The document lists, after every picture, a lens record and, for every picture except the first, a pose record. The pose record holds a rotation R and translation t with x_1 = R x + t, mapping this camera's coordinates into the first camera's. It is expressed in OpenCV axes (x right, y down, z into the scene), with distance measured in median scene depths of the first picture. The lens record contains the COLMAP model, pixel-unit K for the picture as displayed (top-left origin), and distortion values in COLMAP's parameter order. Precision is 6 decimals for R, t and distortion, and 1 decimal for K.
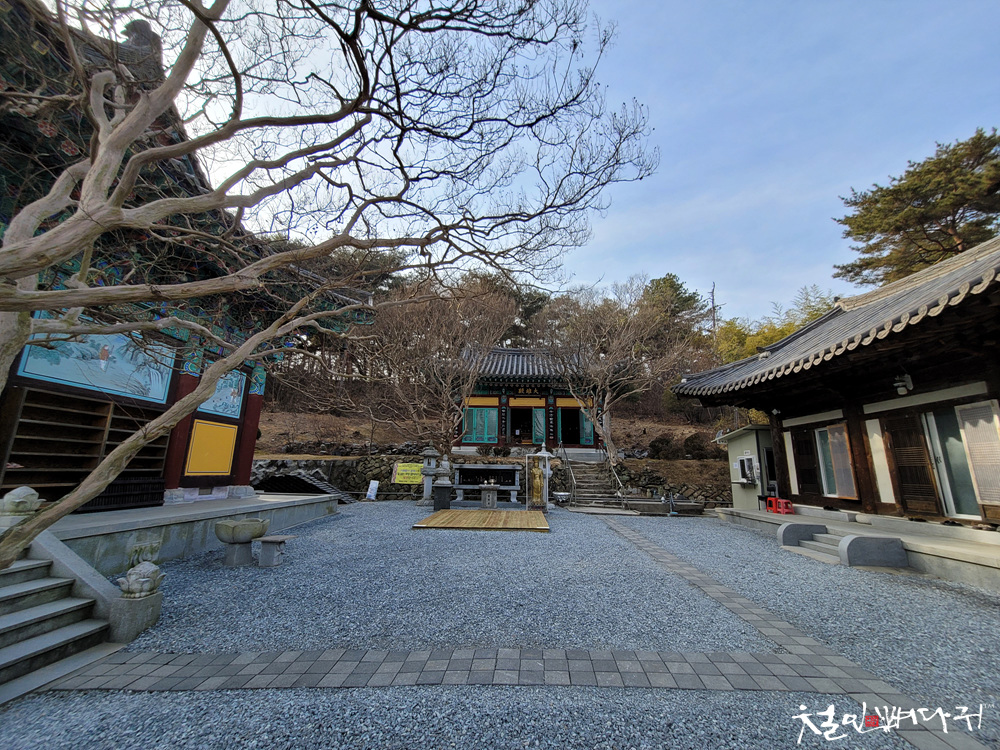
lens RADIAL K [[409.6, 0, 494.5], [0, 409.6, 375.8], [0, 0, 1]] dist [-0.008691, 0.002430]
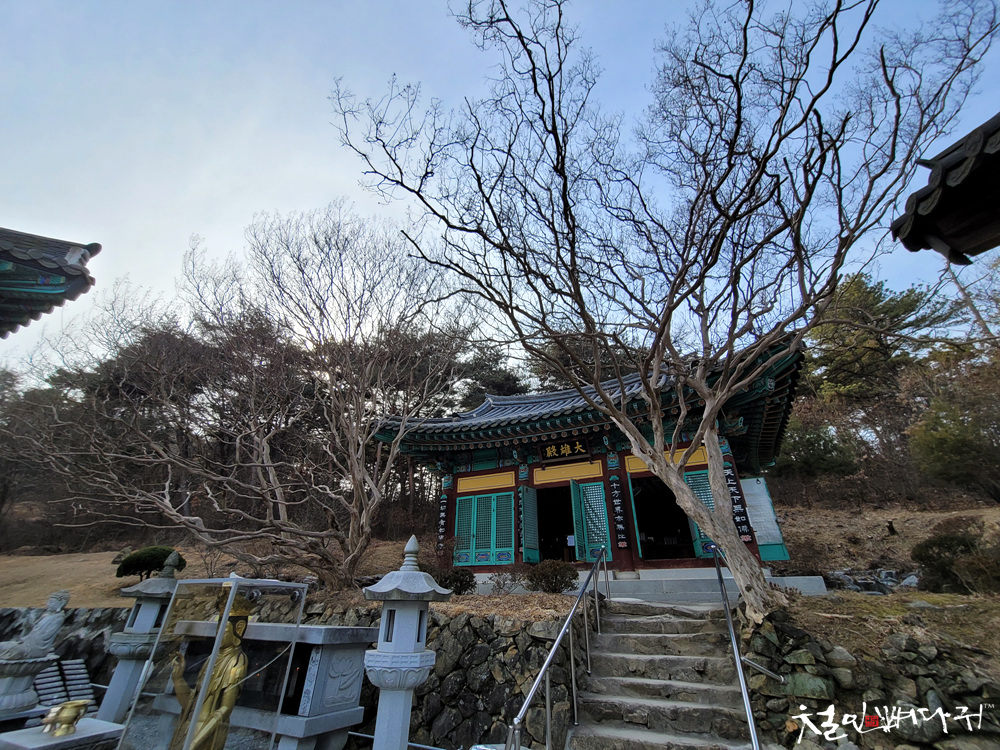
lens RADIAL K [[409.6, 0, 500.4], [0, 409.6, 376.3], [0, 0, 1]] dist [-0.008691, 0.002430]
pose [[0.920693, -0.202056, -0.333914, 0.196864], [0.094035, 0.945196, -0.312670, 0.101970], [0.378791, 0.256474, 0.889235, 0.498654]]
